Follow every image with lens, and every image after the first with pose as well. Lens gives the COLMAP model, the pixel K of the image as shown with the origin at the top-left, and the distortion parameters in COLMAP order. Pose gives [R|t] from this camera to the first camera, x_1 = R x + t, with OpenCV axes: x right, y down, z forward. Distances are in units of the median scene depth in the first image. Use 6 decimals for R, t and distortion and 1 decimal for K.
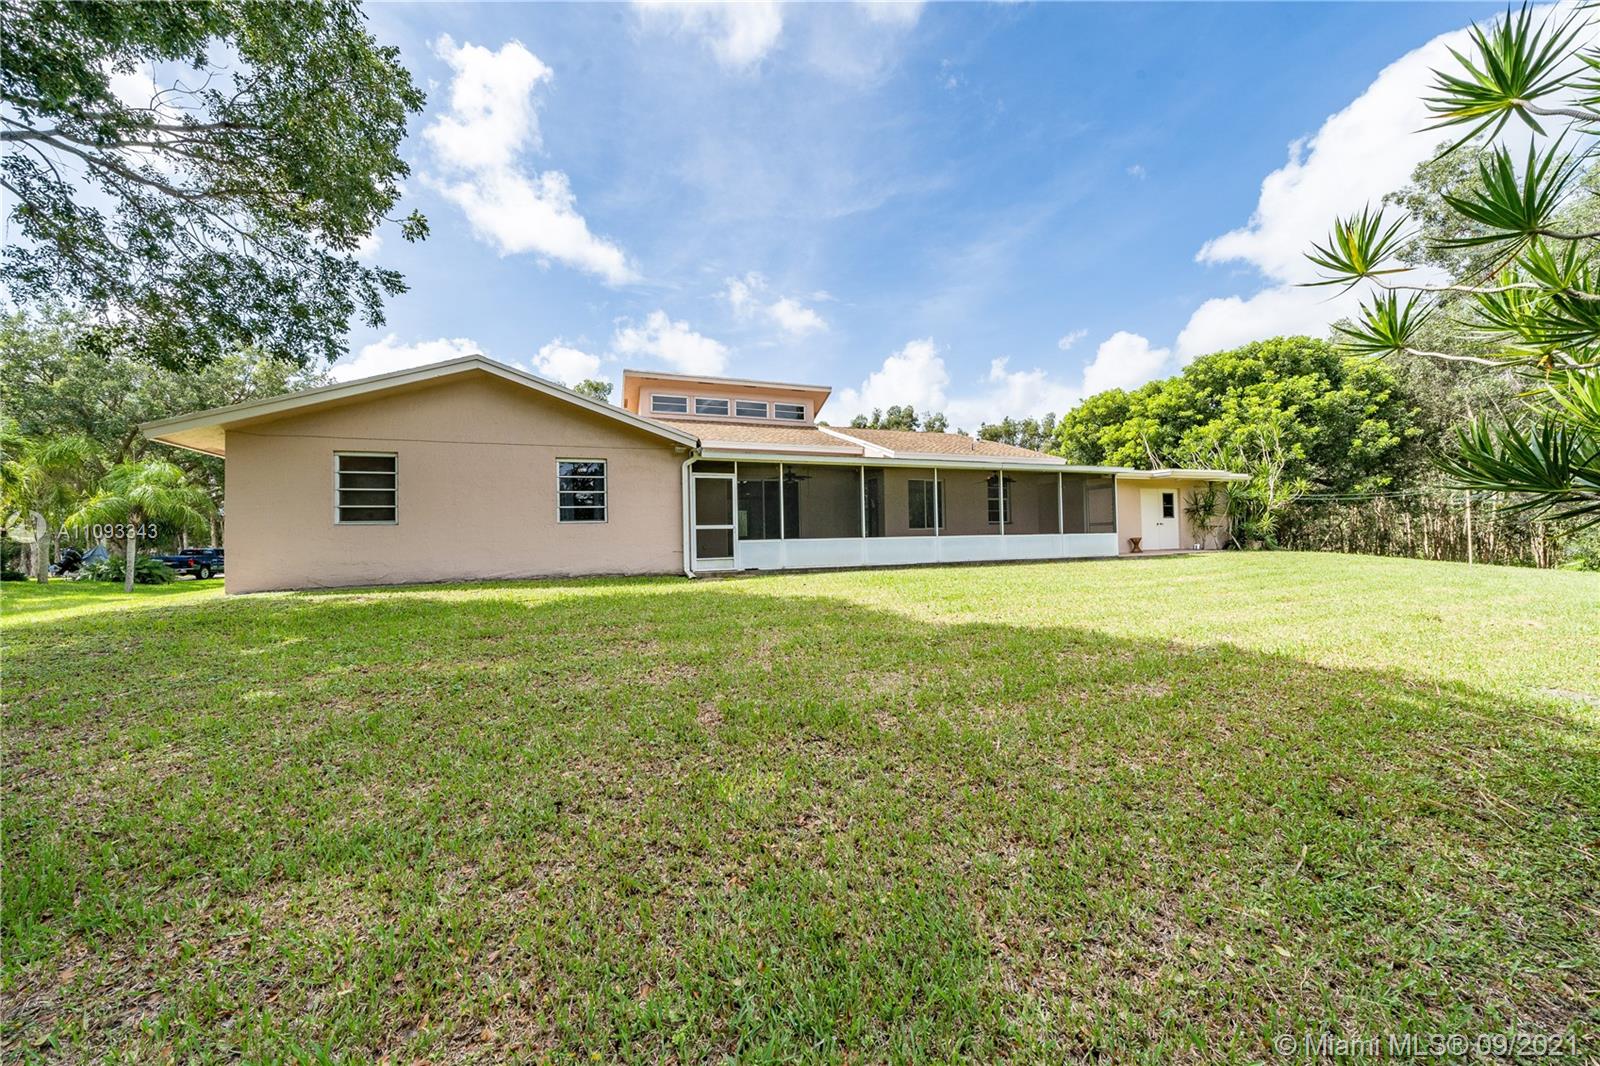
lens RADIAL K [[549.9, 0, 798.2], [0, 549.9, 527.2], [0, 0, 1]] dist [-0.000086, -0.000005]
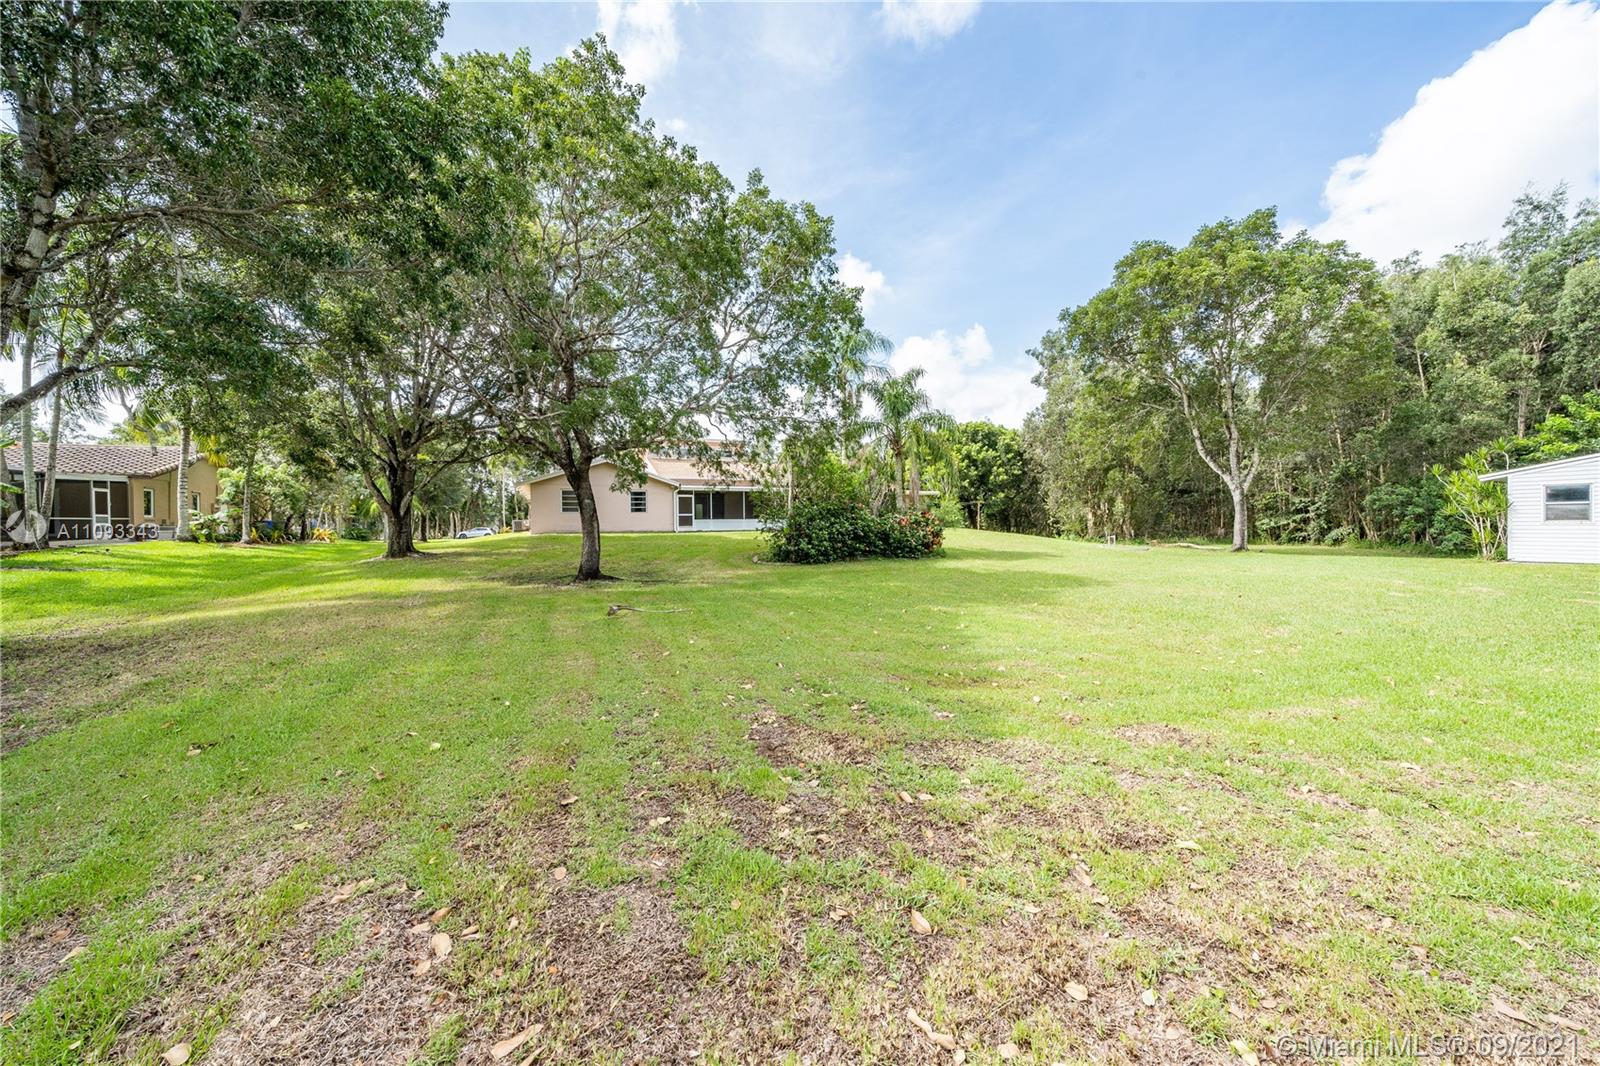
lens RADIAL K [[549.9, 0, 798.2], [0, 549.9, 527.2], [0, 0, 1]] dist [-0.000086, -0.000005]
pose [[0.996191, 0.006766, 0.086932, 0.169054], [-0.008817, 0.999691, 0.023233, -0.007004], [-0.086748, -0.023911, 0.995943, -1.777257]]
